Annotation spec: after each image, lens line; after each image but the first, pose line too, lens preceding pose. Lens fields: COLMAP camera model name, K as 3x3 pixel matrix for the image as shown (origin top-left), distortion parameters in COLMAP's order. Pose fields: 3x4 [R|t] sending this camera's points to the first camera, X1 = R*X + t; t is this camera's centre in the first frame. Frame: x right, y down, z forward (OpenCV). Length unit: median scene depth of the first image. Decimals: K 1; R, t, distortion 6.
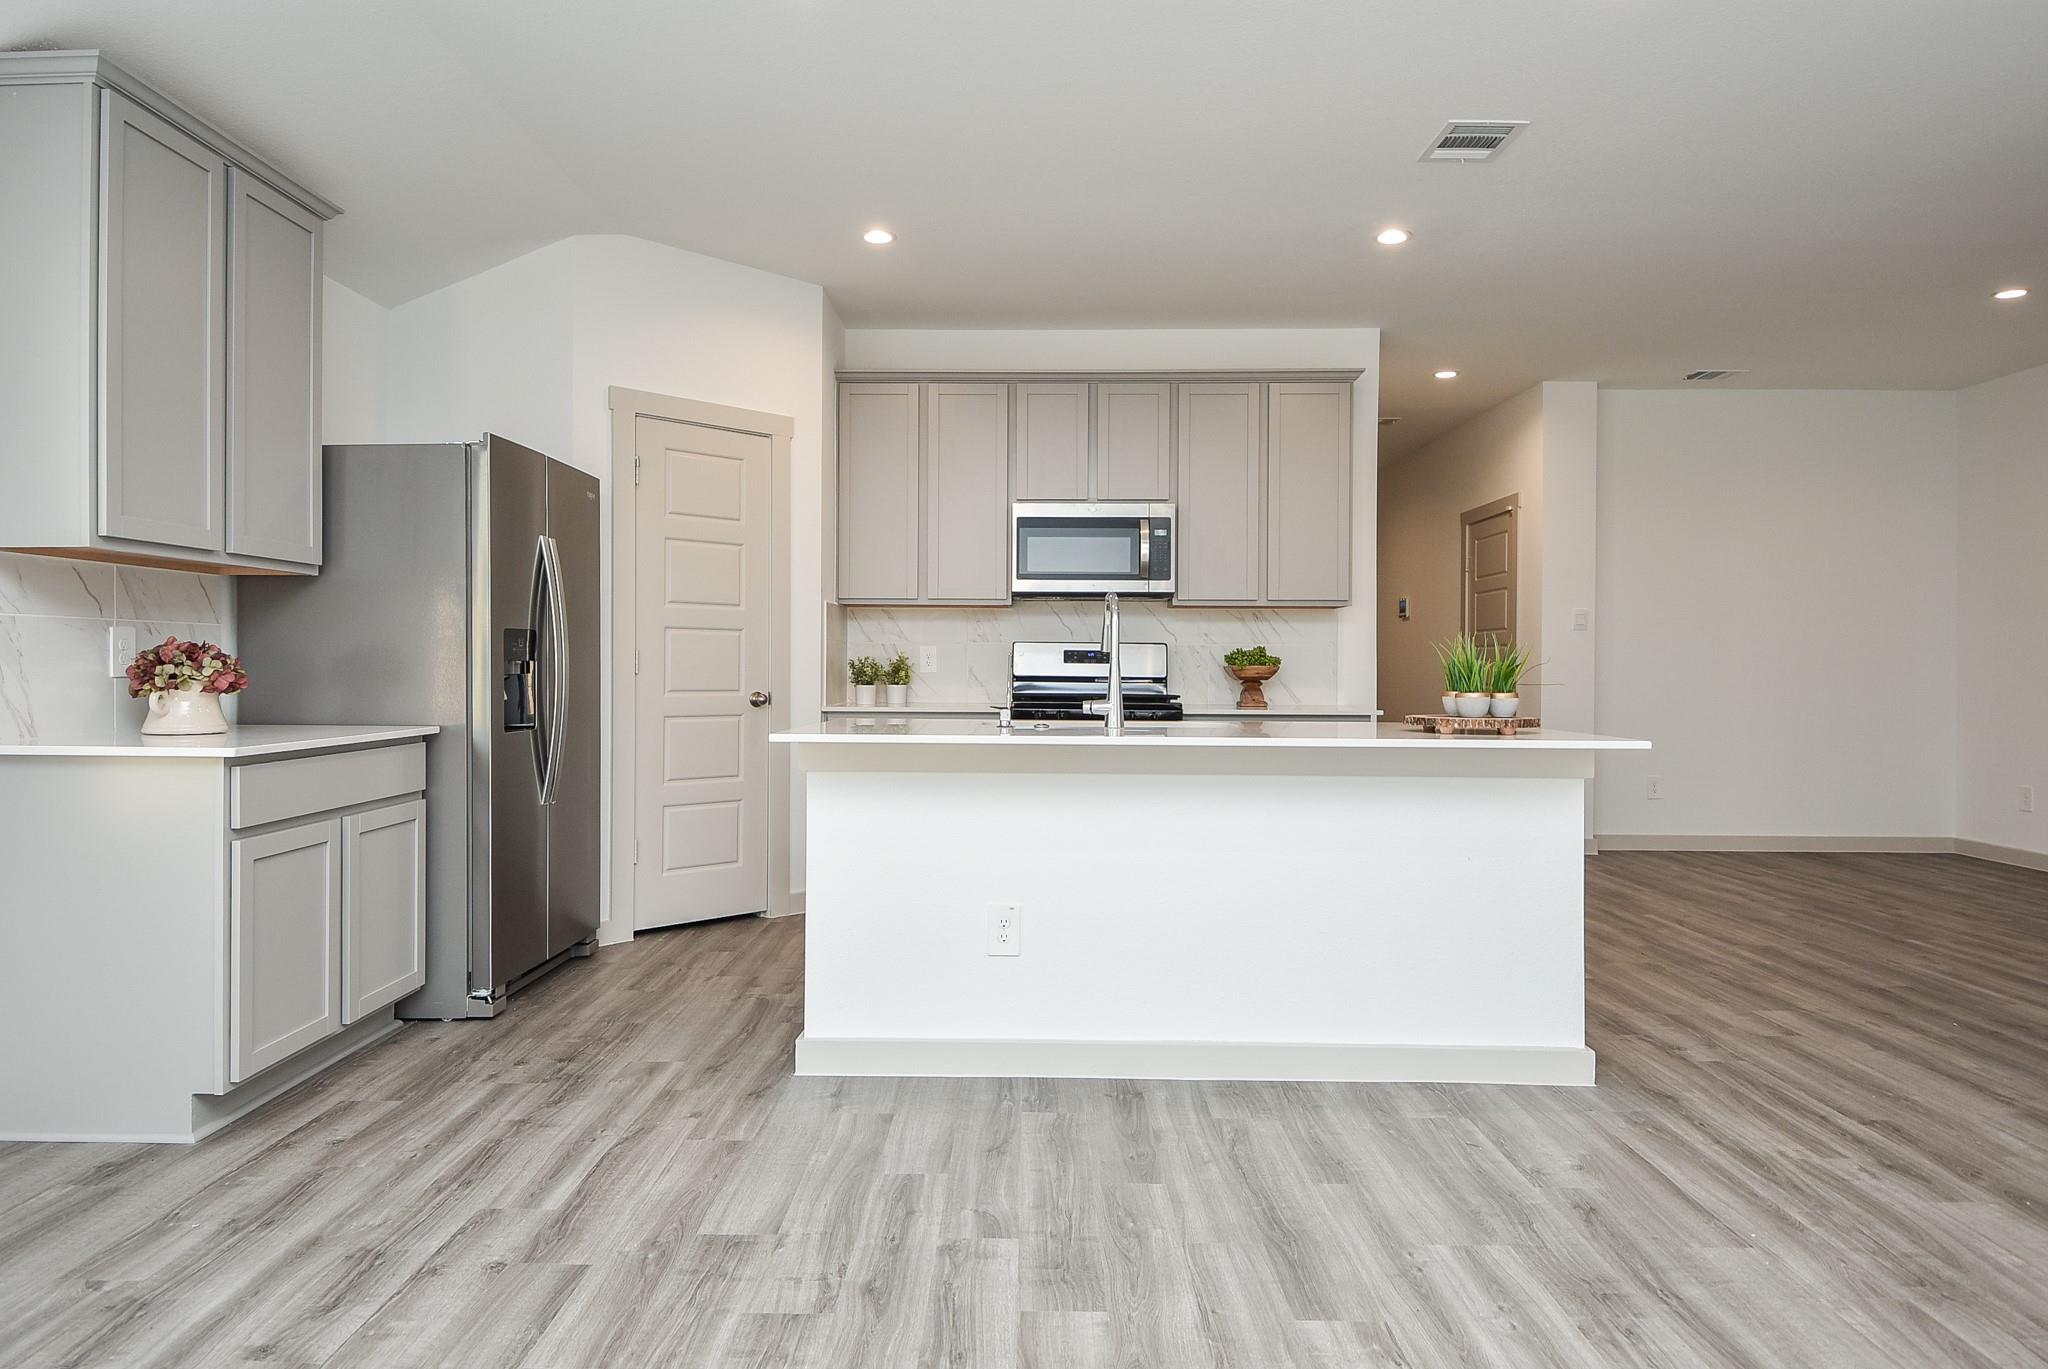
lens RADIAL K [[1235.4, 0, 994.5], [0, 1235.4, 664.2], [0, 0, 1]] dist [0.001784, -0.012621]
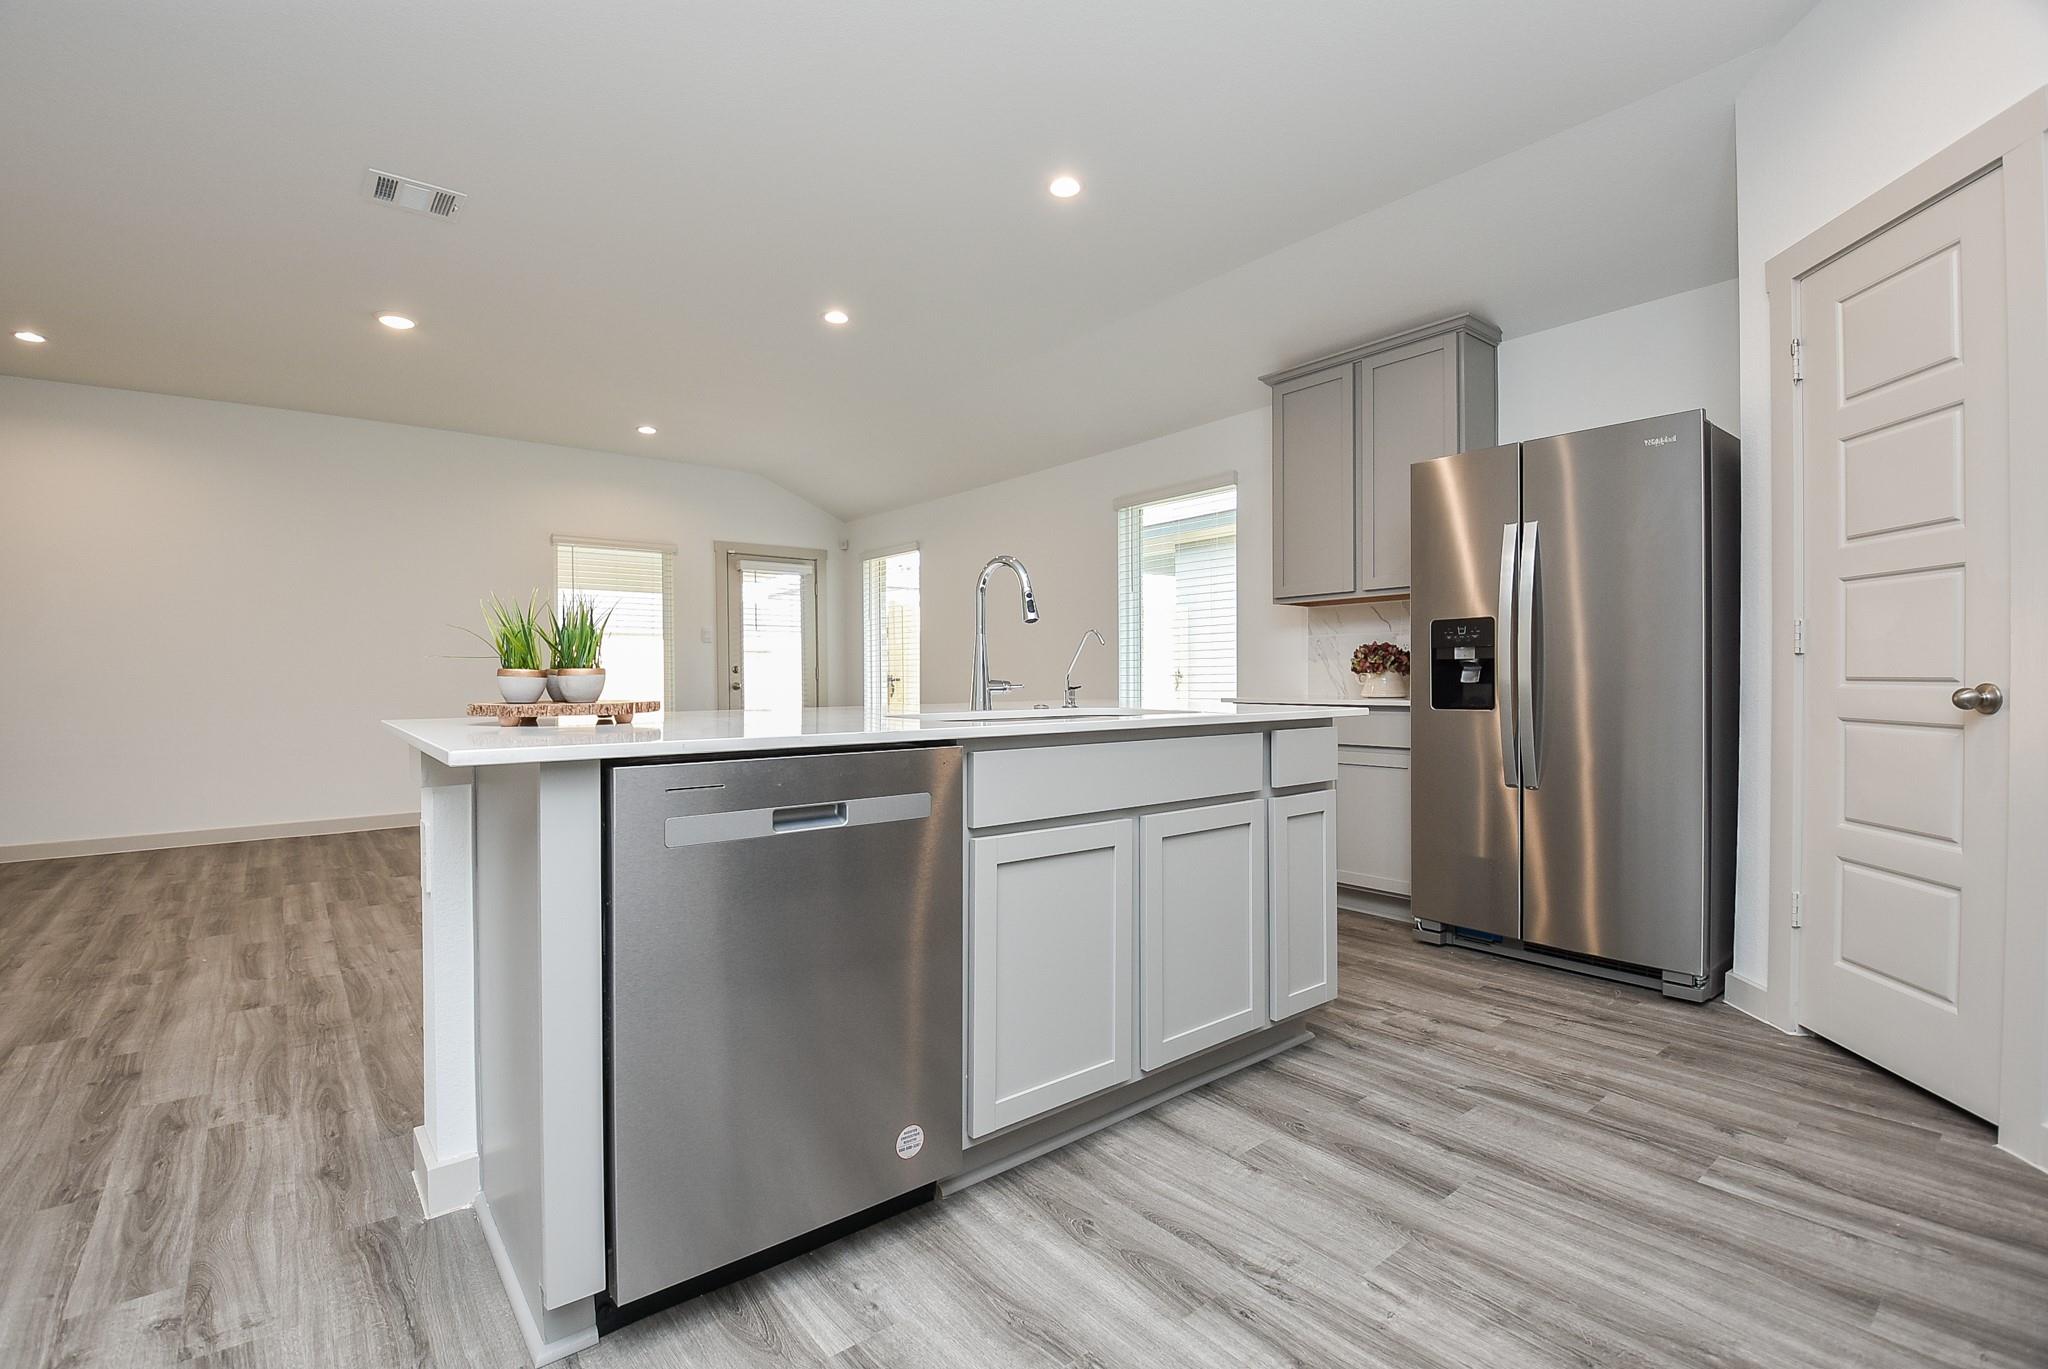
lens RADIAL K [[926.5, 0, 1023.0], [0, 926.5, 693.0], [0, 0, 1]] dist [-0.026314, -0.004394]
pose [[-0.750157, 0.008879, -0.661200, 0.570234], [0.003227, 0.999947, 0.009767, 0.035594], [0.661252, 0.005193, -0.750146, 1.668183]]
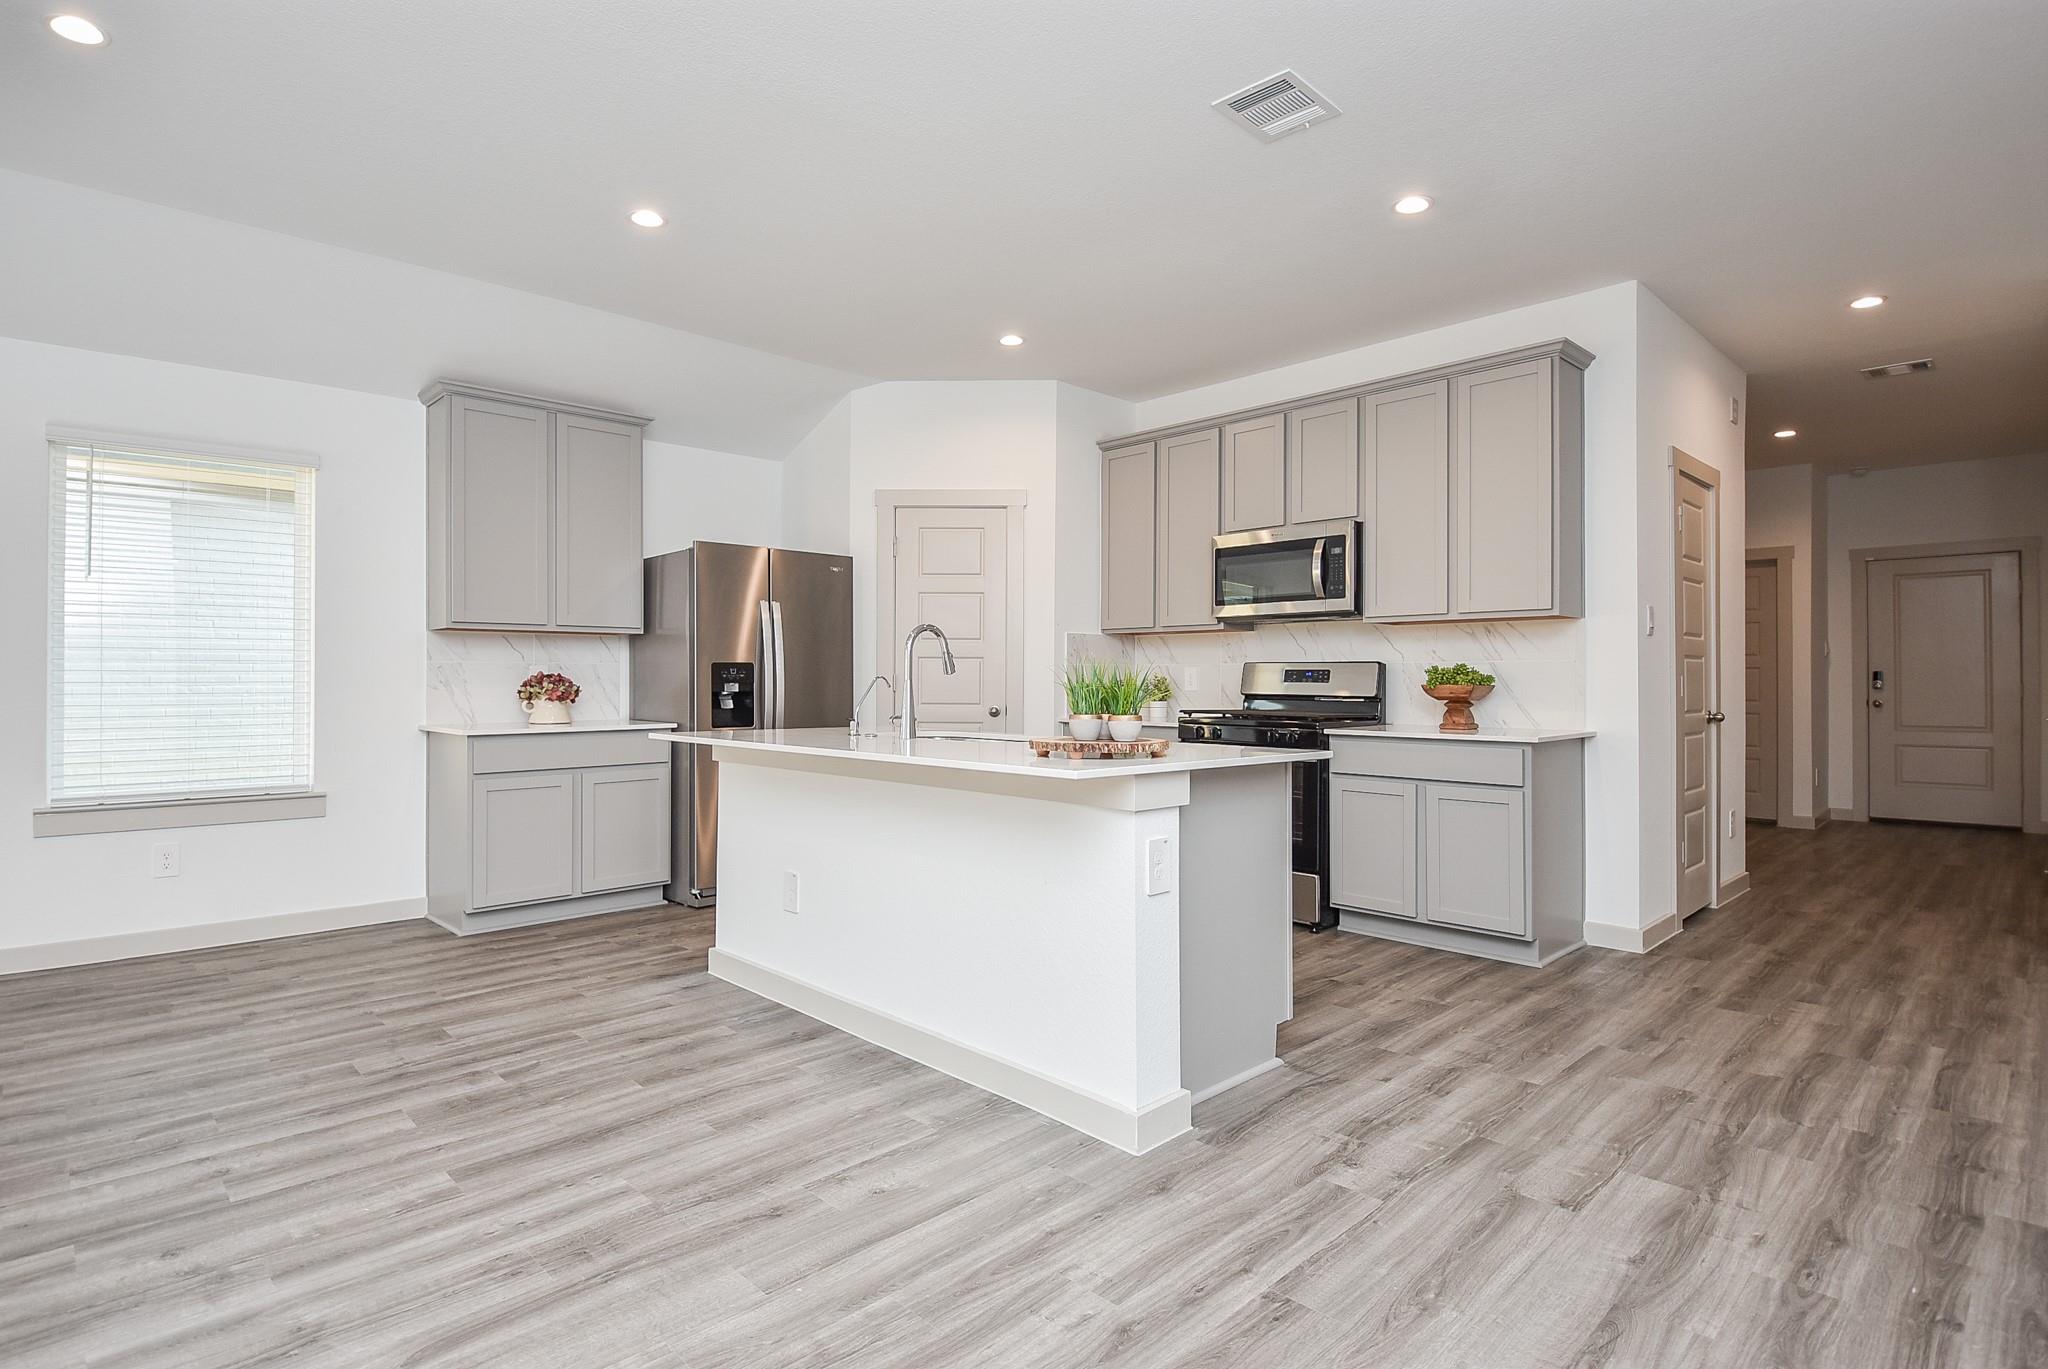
lens RADIAL K [[1024.2, 0, 1010.6], [0, 1024.2, 673.9], [0, 0, 1]] dist [-0.007003, -0.011166]
pose [[0.715308, -0.008708, -0.698756, 0.936365], [0.004104, 0.999957, -0.008259, -0.003012], [0.698798, 0.003040, 0.715313, 0.400688]]
